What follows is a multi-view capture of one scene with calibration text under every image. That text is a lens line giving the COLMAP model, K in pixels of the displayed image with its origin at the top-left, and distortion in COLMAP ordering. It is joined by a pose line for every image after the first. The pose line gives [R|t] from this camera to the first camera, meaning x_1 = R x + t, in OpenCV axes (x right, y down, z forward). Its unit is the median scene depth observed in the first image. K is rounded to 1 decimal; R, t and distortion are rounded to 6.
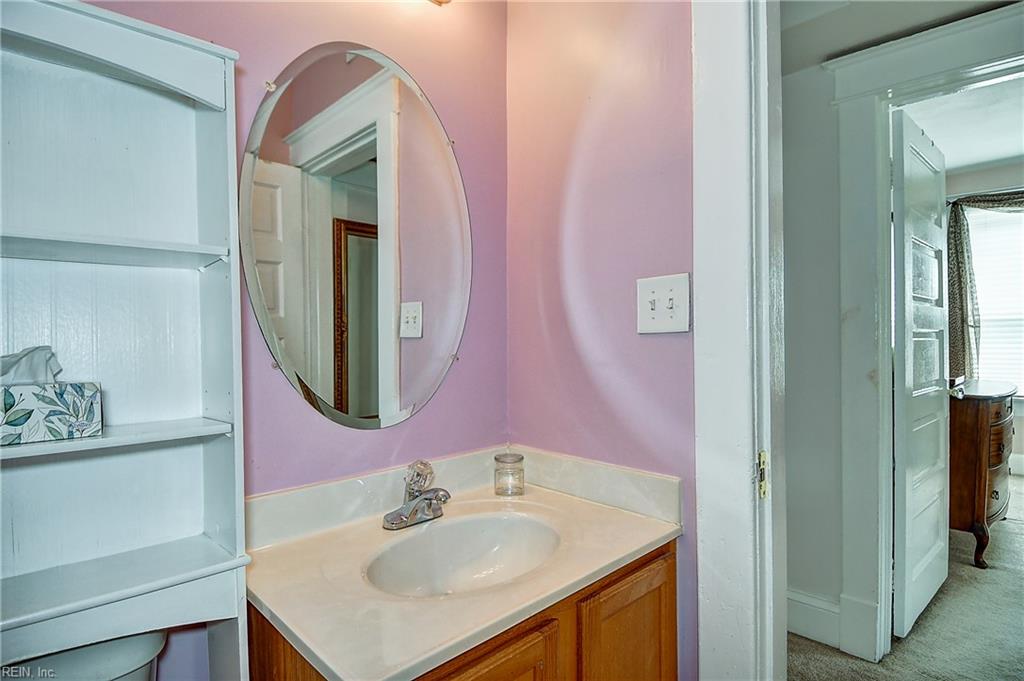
lens RADIAL K [[531.1, 0, 513.9], [0, 531.1, 342.7], [0, 0, 1]] dist [0.046999, -0.054332]
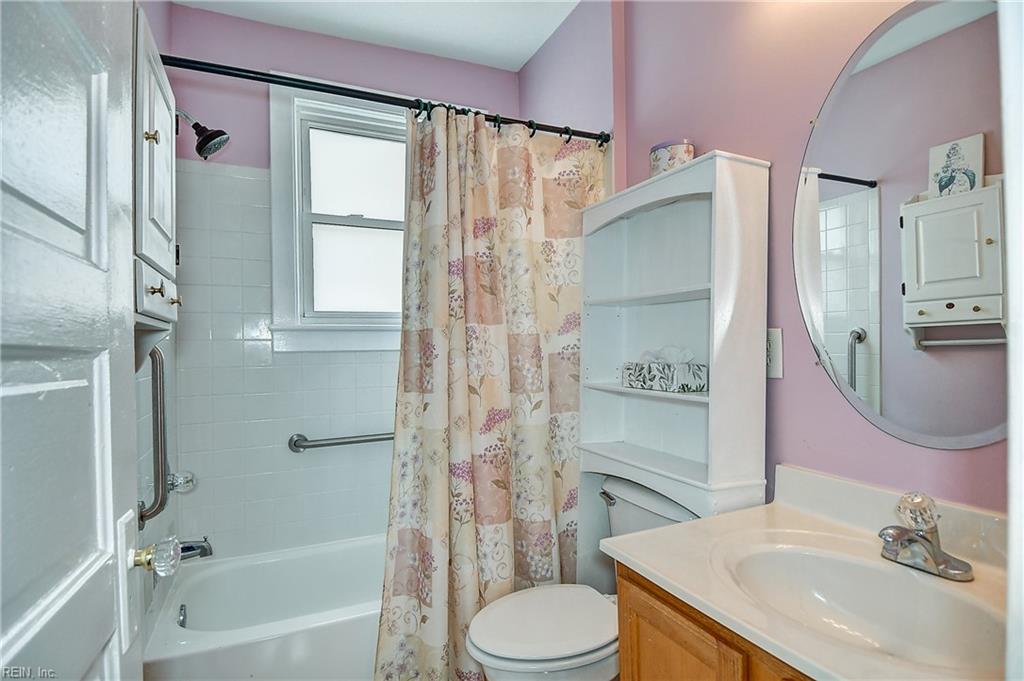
lens RADIAL K [[531.1, 0, 513.9], [0, 531.1, 342.7], [0, 0, 1]] dist [0.046999, -0.054332]
pose [[-0.322581, 0.014811, -0.946426, 1.269955], [0.011993, 0.999861, 0.011559, -0.034381], [0.946466, -0.007622, -0.322714, 1.115443]]
